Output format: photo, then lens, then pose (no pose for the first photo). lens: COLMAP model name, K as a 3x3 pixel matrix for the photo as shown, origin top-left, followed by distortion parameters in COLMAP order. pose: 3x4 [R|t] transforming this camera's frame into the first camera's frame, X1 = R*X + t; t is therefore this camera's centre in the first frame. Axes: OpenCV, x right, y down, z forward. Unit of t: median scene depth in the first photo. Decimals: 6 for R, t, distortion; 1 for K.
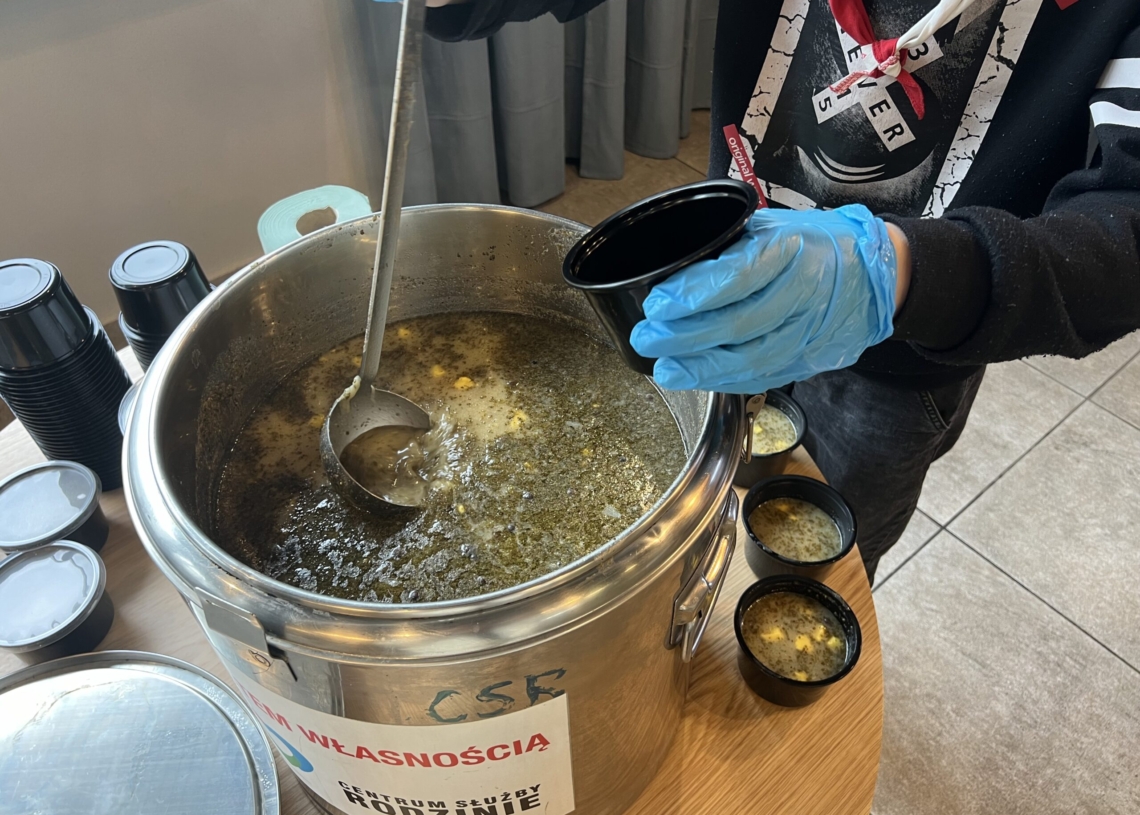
lens RADIAL K [[856.7, 0, 575.0], [0, 856.7, 406.7], [0, 0, 1]] dist [0.051308, -0.064869]
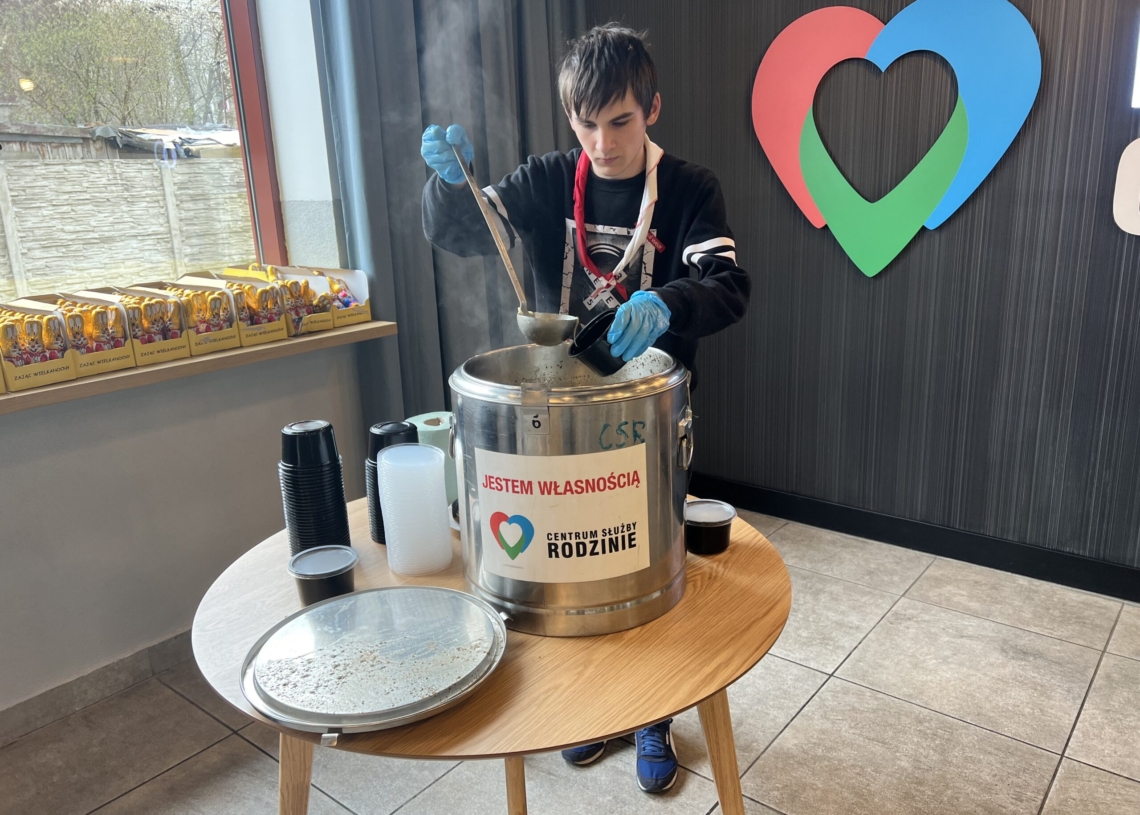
lens RADIAL K [[856.7, 0, 567.9], [0, 856.7, 406.4], [0, 0, 1]] dist [0.051308, -0.064869]
pose [[0.980728, -0.085201, 0.175823, -0.199907], [0.165389, 0.841125, -0.514932, 0.447232], [-0.104016, 0.534087, 0.839006, -0.354304]]
